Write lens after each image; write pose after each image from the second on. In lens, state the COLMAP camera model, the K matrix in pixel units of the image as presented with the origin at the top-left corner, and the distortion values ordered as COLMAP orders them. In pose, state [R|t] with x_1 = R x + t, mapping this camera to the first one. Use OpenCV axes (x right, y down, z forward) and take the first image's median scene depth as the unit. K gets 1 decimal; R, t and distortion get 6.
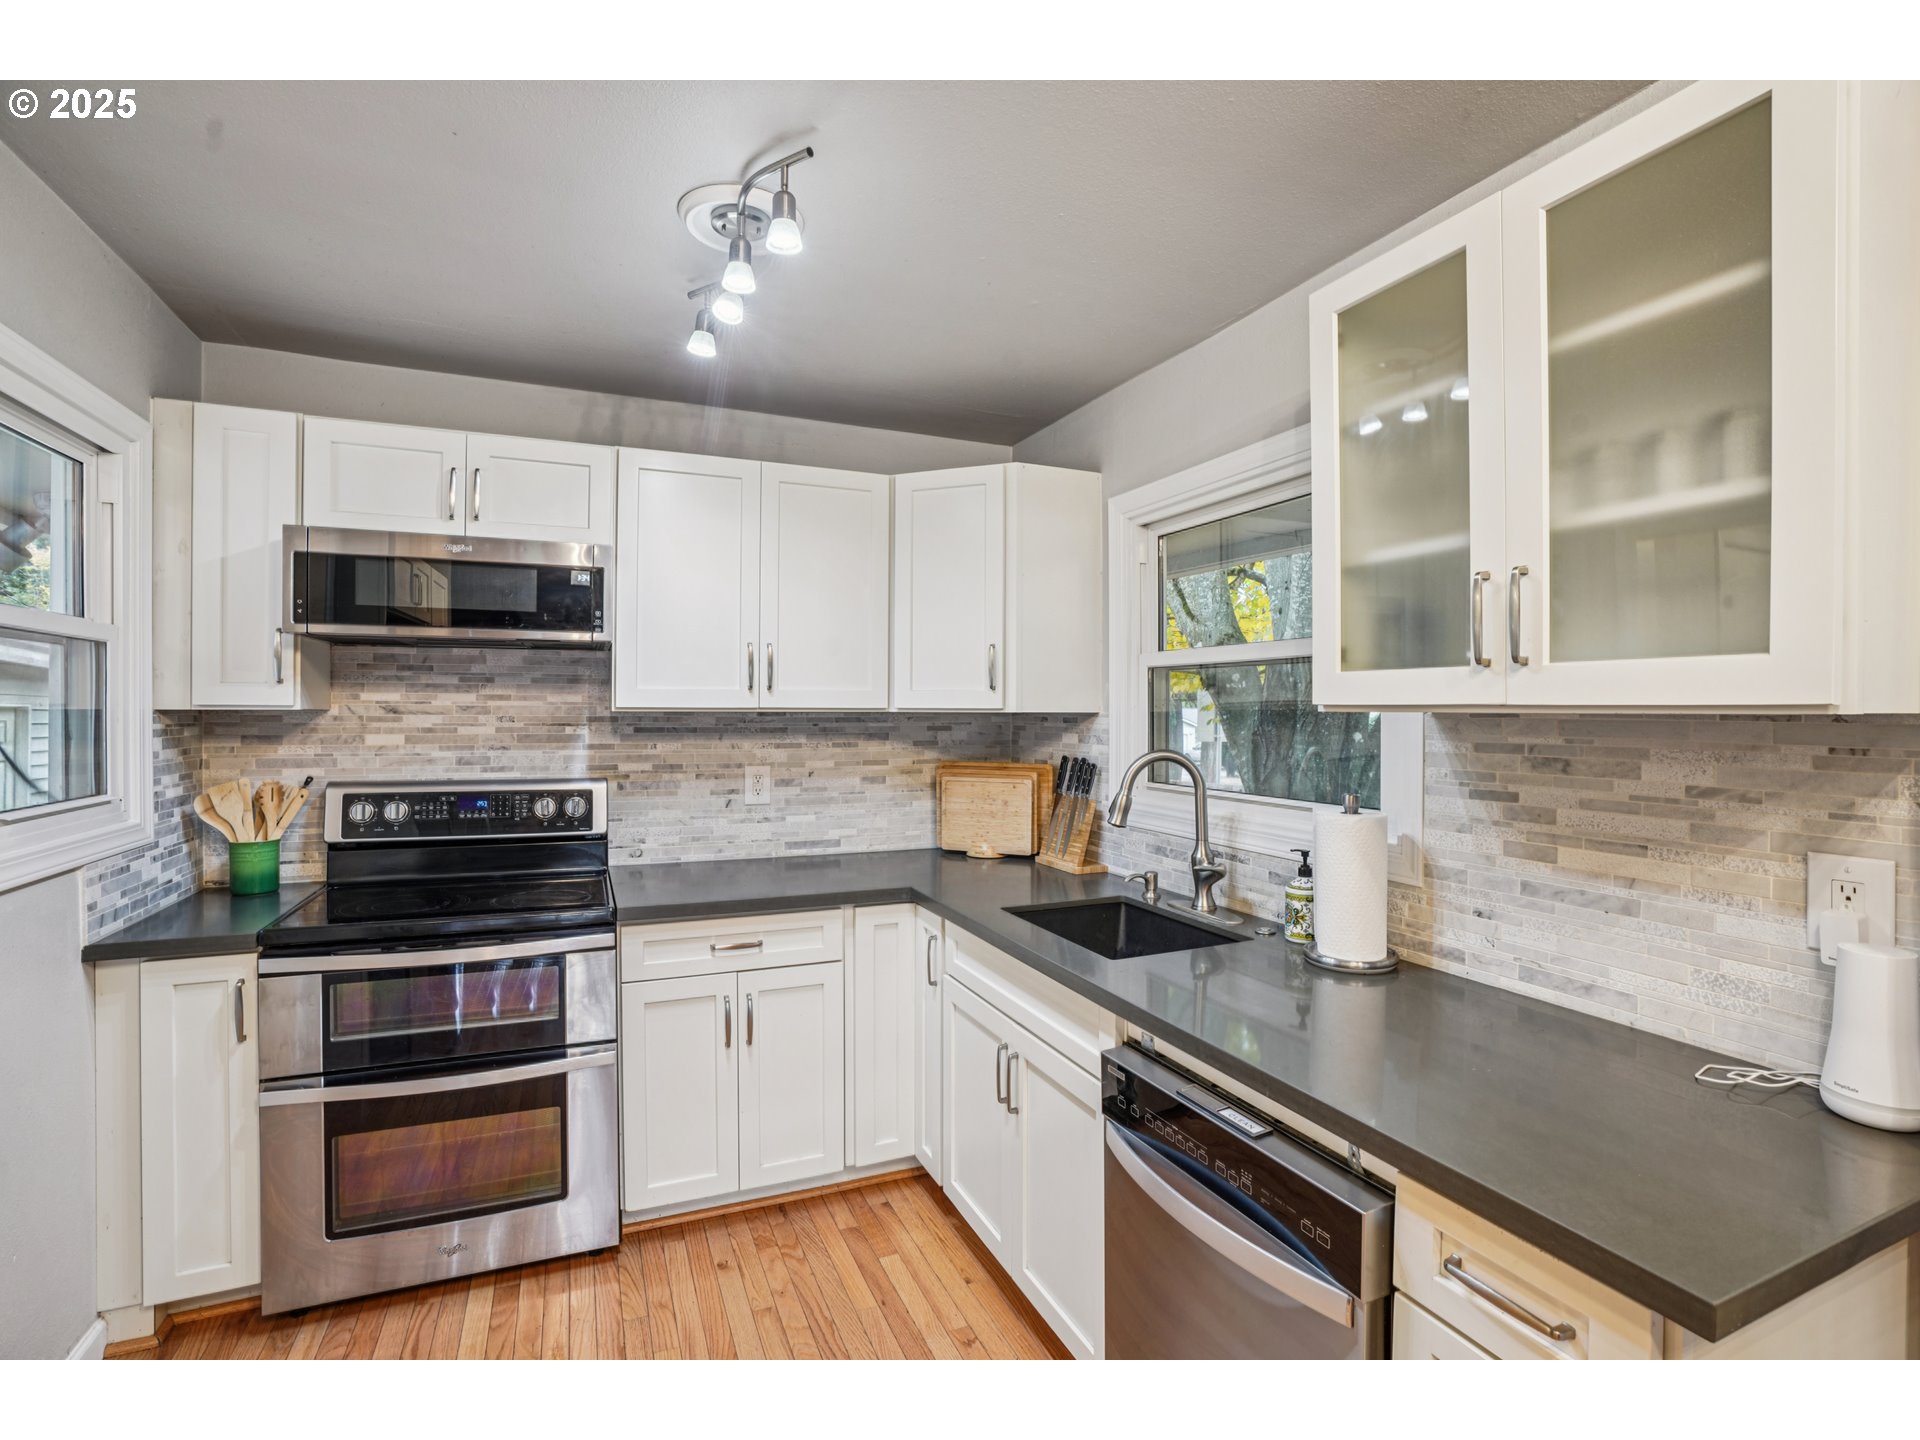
lens RADIAL K [[894.6, 0, 965.2], [0, 894.6, 714.9], [0, 0, 1]] dist [-0.072271, 0.031578]
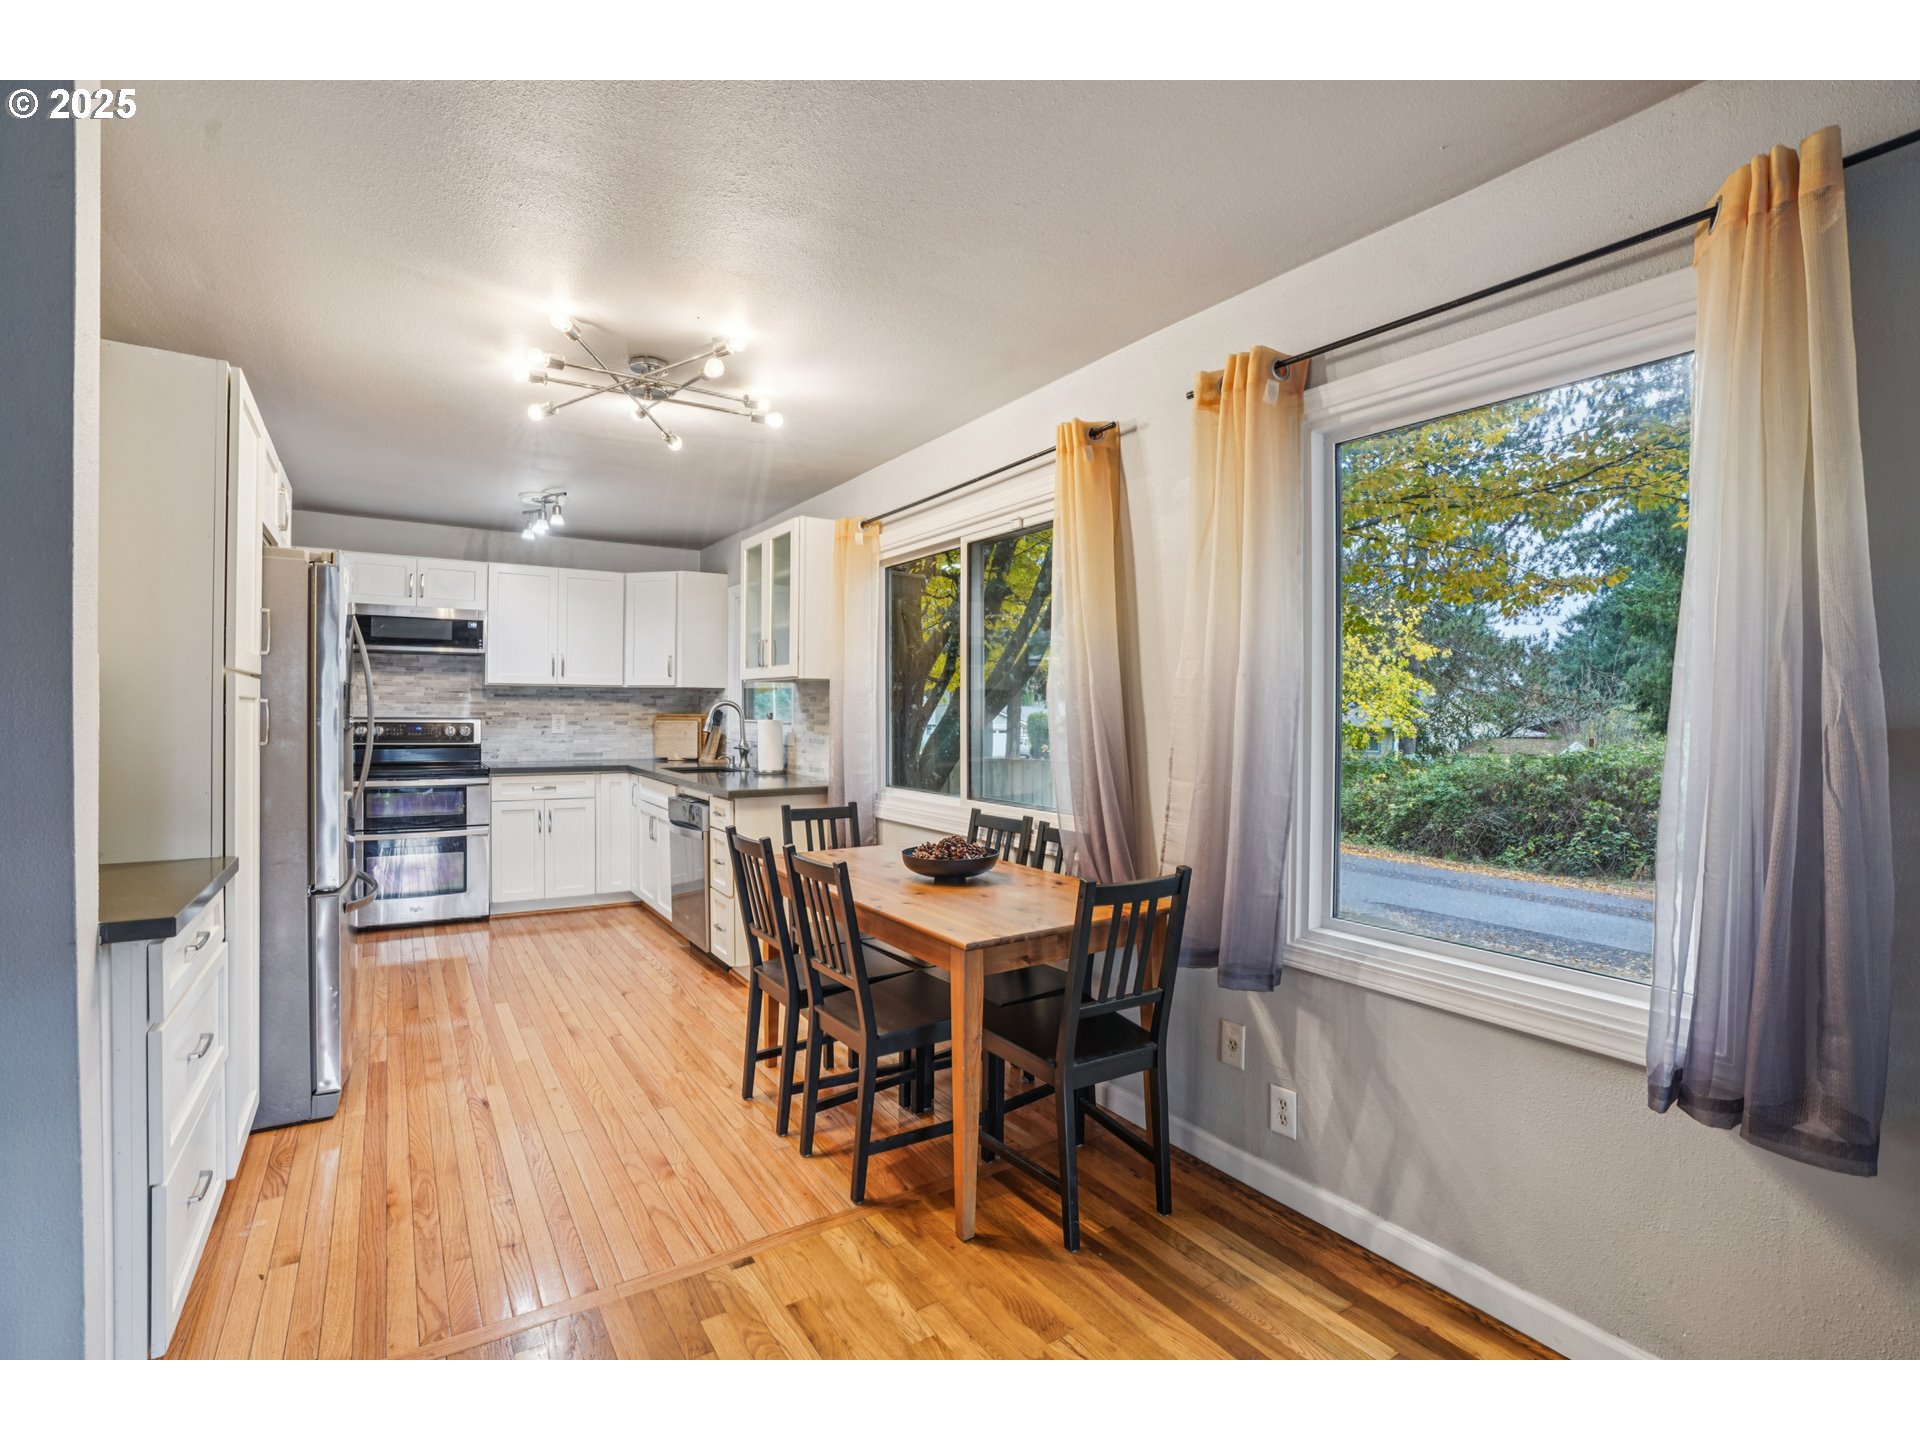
lens RADIAL K [[894.6, 0, 965.2], [0, 894.6, 714.9], [0, 0, 1]] dist [-0.072271, 0.031578]
pose [[0.986465, 0.002657, 0.163948, 0.385837], [-0.002794, 0.999996, 0.000601, 0.061603], [-0.163945, -0.001051, 0.986469, -1.241164]]
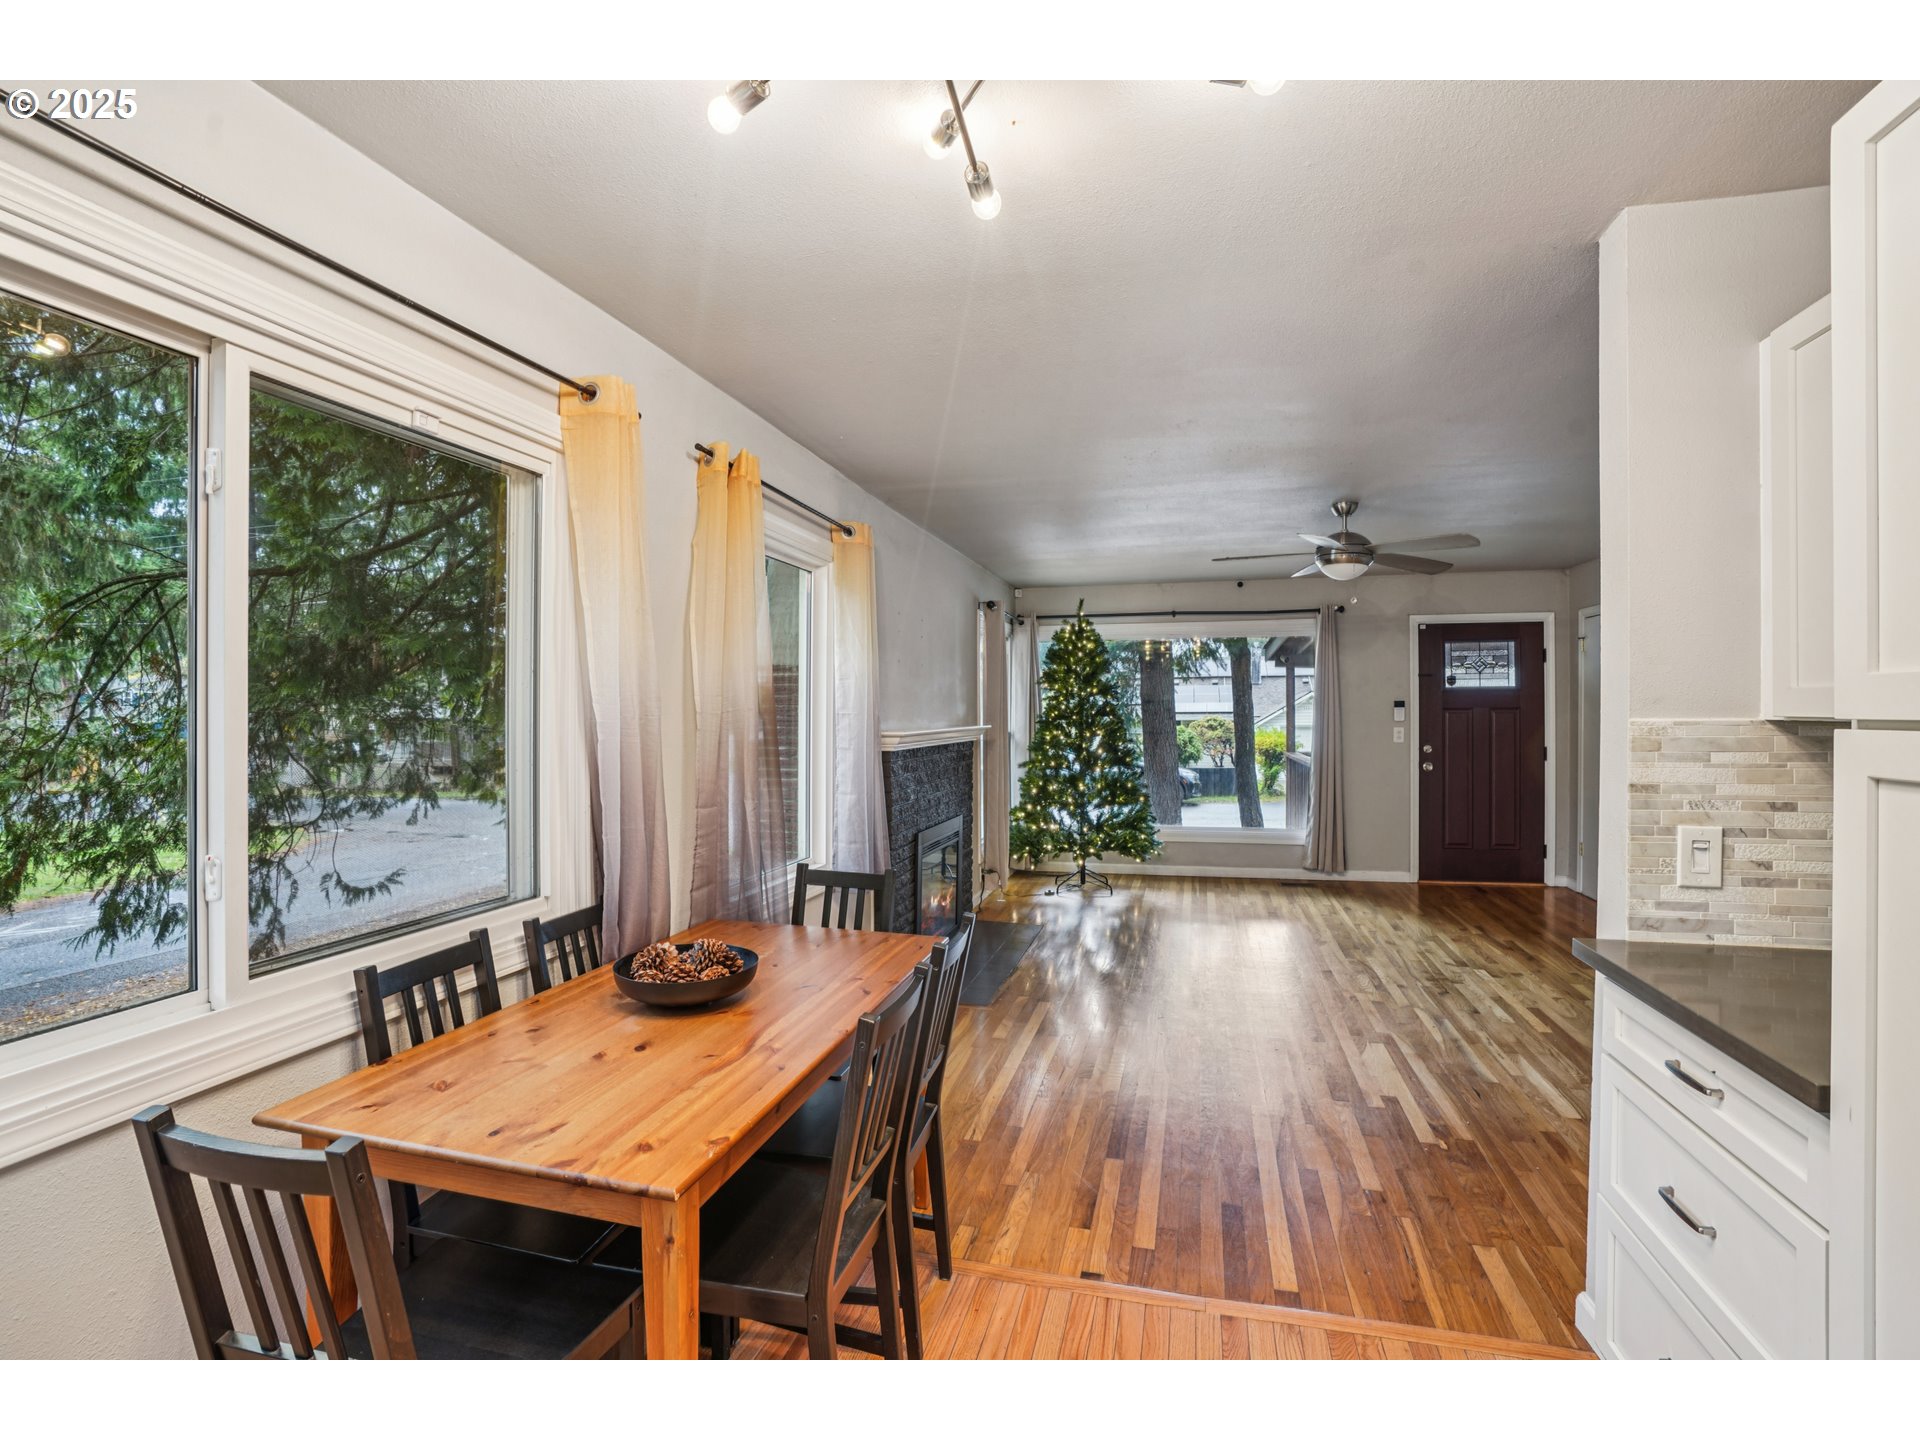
lens RADIAL K [[894.6, 0, 965.2], [0, 894.6, 714.9], [0, 0, 1]] dist [-0.072271, 0.031578]
pose [[-0.782648, -0.007933, 0.622414, -0.083324], [-0.001635, 0.999942, 0.010689, 0.015609], [-0.622463, 0.007348, -0.782615, 0.232963]]
